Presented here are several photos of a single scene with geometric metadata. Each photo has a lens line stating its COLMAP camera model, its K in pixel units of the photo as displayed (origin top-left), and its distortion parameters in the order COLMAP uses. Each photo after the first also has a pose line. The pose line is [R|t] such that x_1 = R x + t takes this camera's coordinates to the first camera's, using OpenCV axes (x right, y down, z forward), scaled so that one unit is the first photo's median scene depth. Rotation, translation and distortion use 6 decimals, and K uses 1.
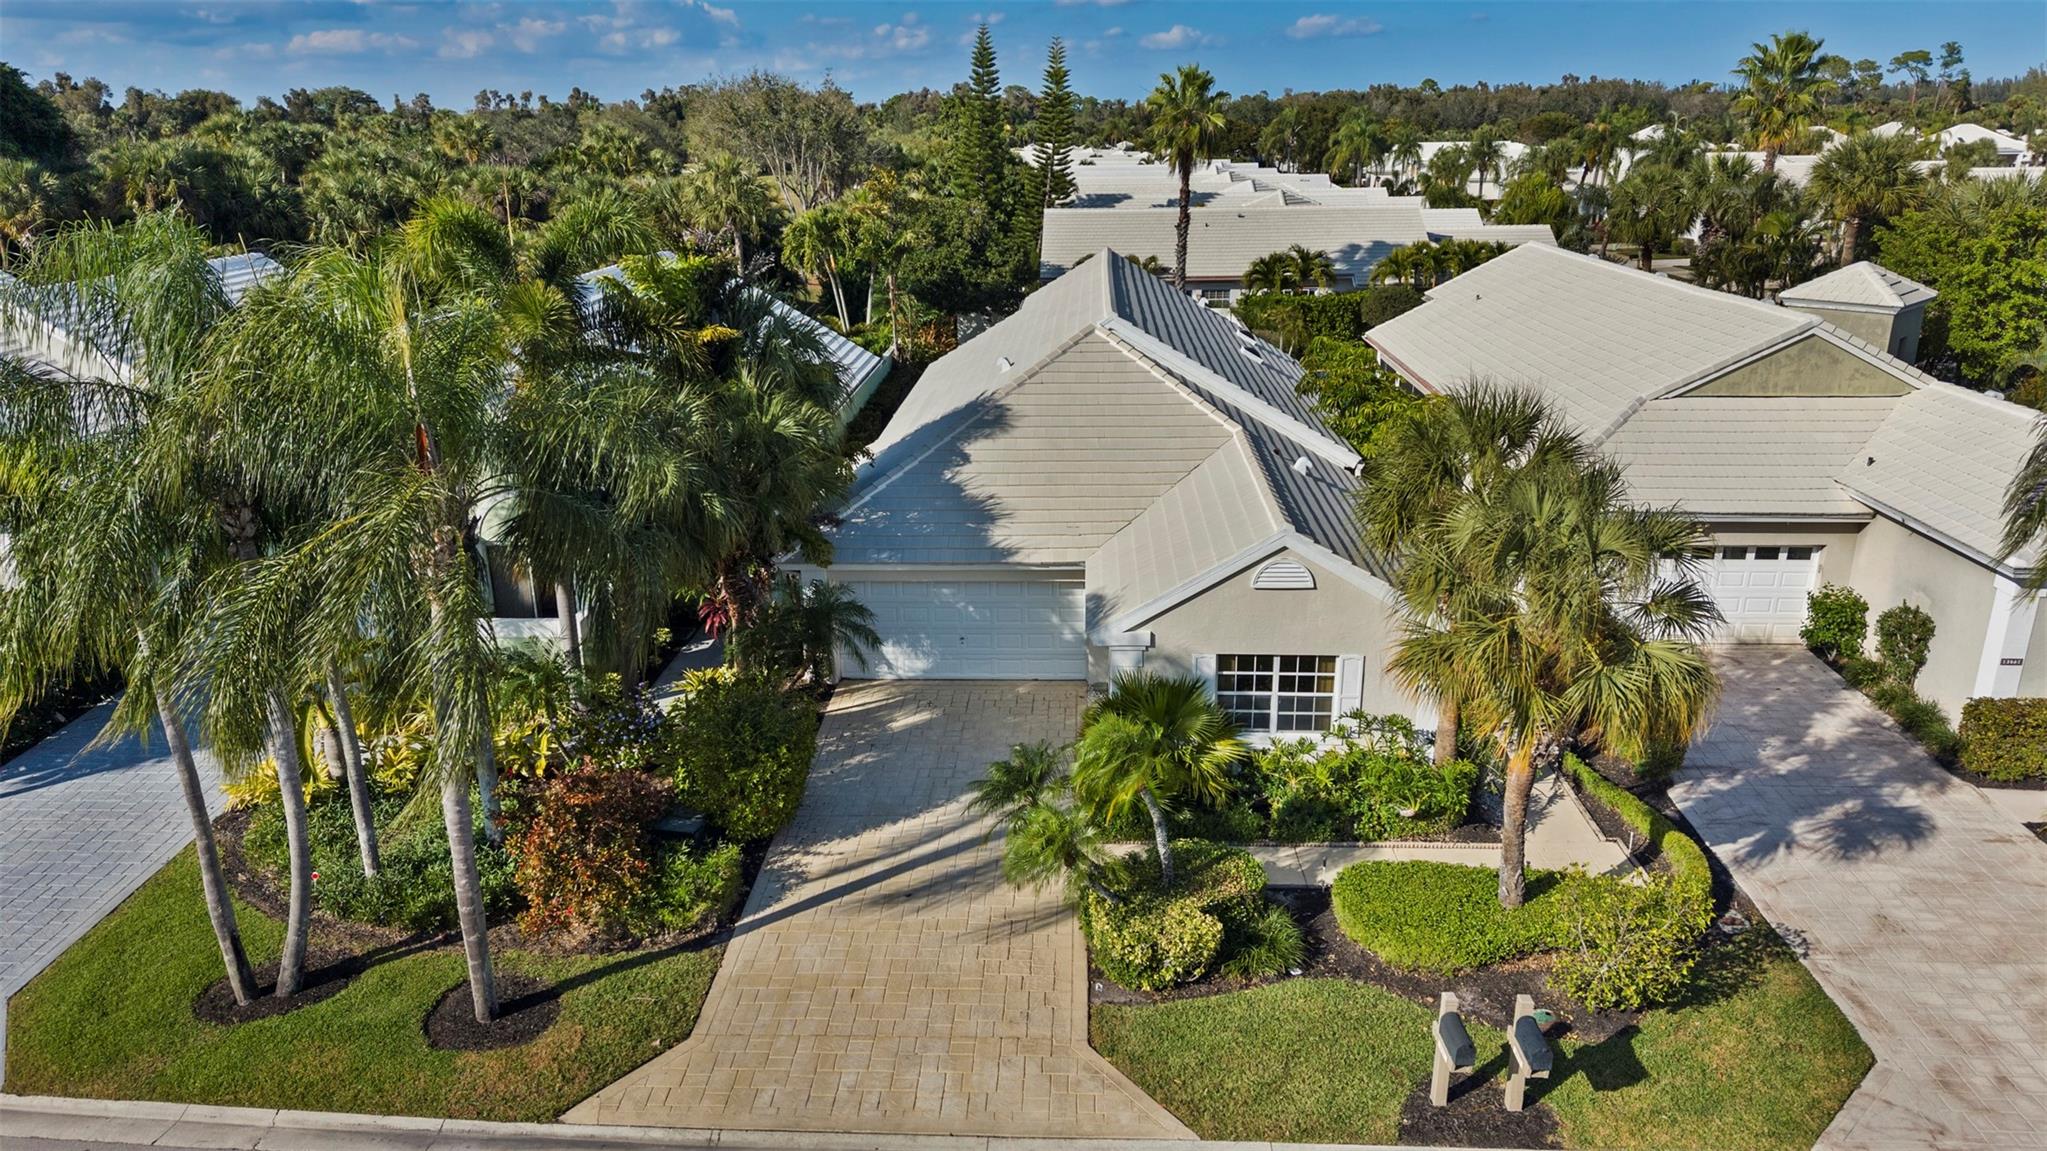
lens RADIAL K [[1389.2, 0, 1022.6], [0, 1389.2, 595.3], [0, 0, 1]] dist [0.010485, -0.007337]
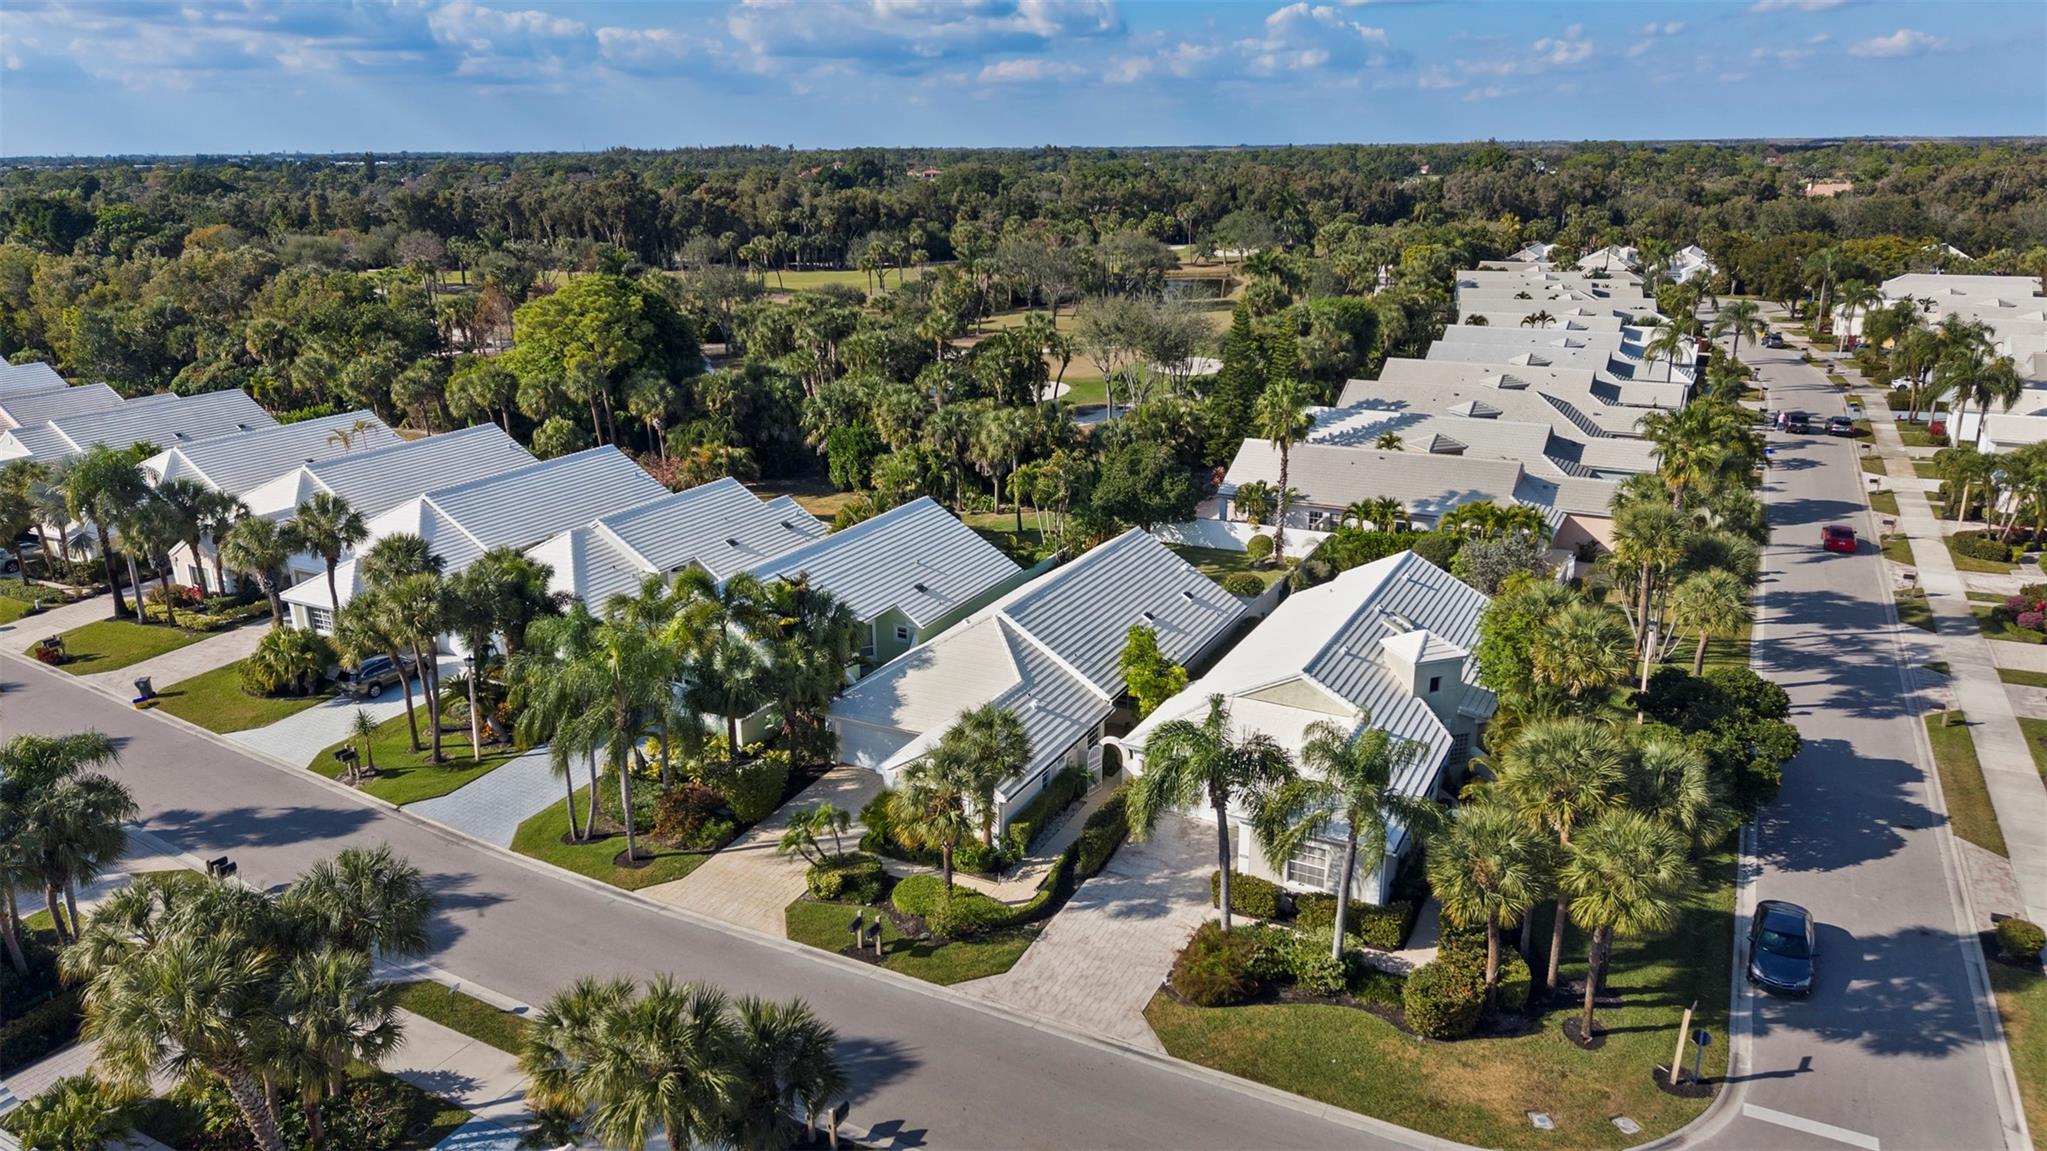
lens RADIAL K [[1389.2, 0, 1027.4], [0, 1389.2, 565.7], [0, 0, 1]] dist [0.010485, -0.007337]
pose [[0.911231, 0.123977, -0.392794, 1.381329], [-0.136299, 0.990662, -0.003513, -0.407858], [0.388690, 0.056738, 0.919620, -1.387261]]
